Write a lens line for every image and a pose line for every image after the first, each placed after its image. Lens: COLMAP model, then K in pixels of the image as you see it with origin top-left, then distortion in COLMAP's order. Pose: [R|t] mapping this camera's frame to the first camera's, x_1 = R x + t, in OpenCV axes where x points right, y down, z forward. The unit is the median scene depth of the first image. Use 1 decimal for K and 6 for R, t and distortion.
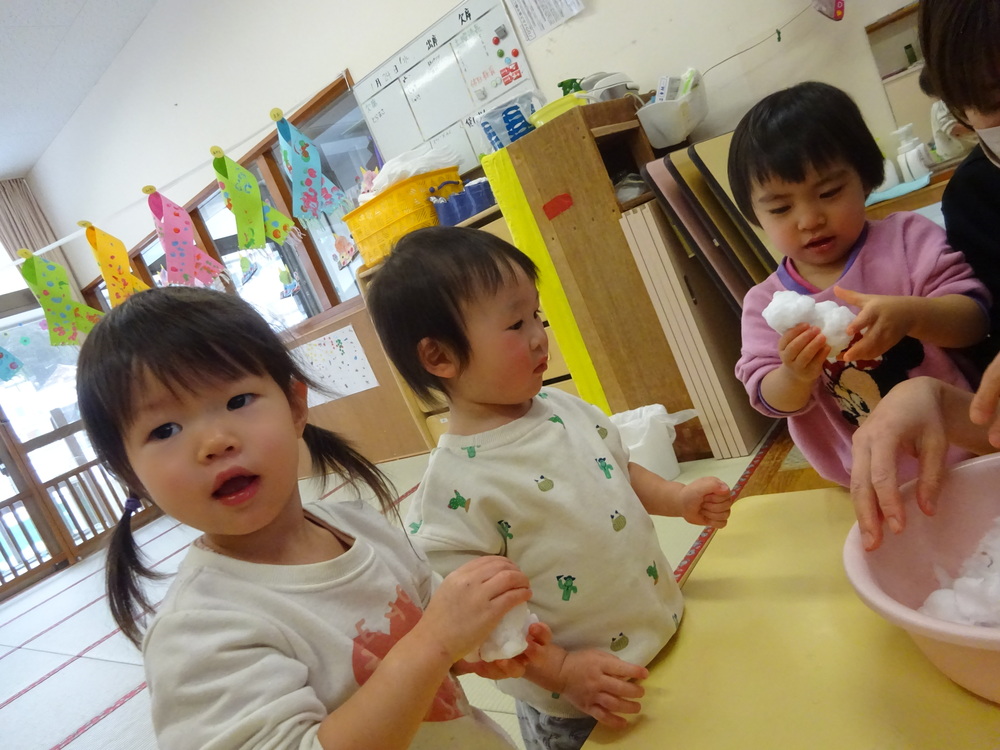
lens RADIAL K [[743.3, 0, 500.0], [0, 743.3, 375.0], [0, 0, 1]] dist [-0.000402, -0.003733]
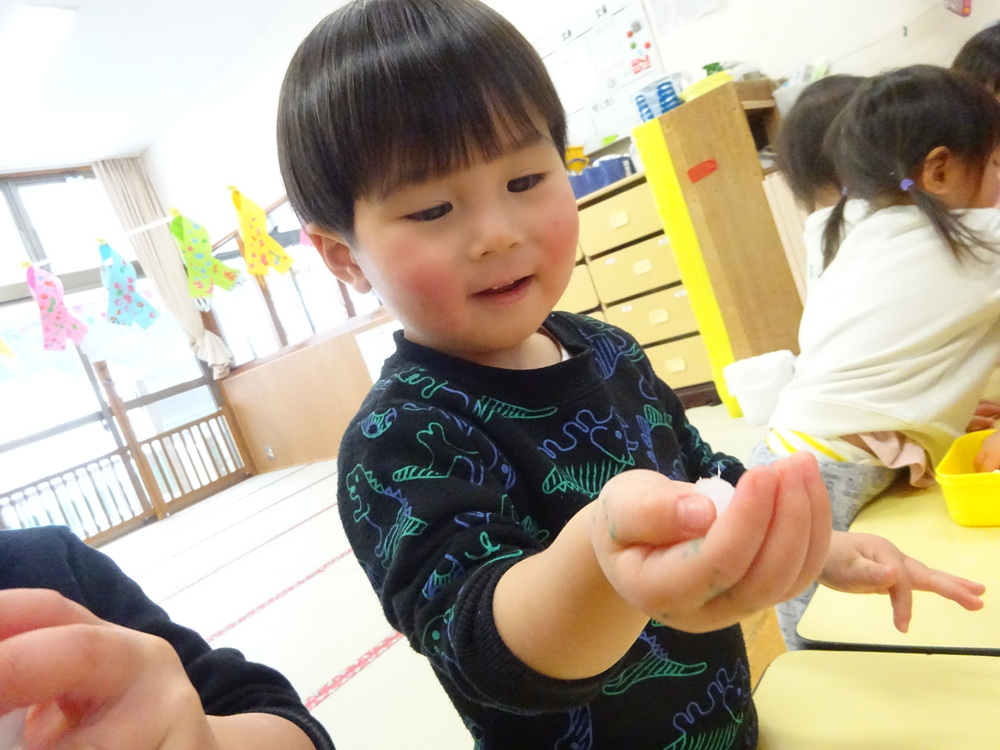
lens RADIAL K [[735.8, 0, 500.0], [0, 735.8, 375.0], [0, 0, 1]] dist [0.025982, -0.040876]
pose [[0.998544, 0.051187, -0.017000, -0.187368], [-0.051760, 0.998040, -0.035172, 0.132974], [0.015166, 0.036000, 0.999237, -0.111079]]
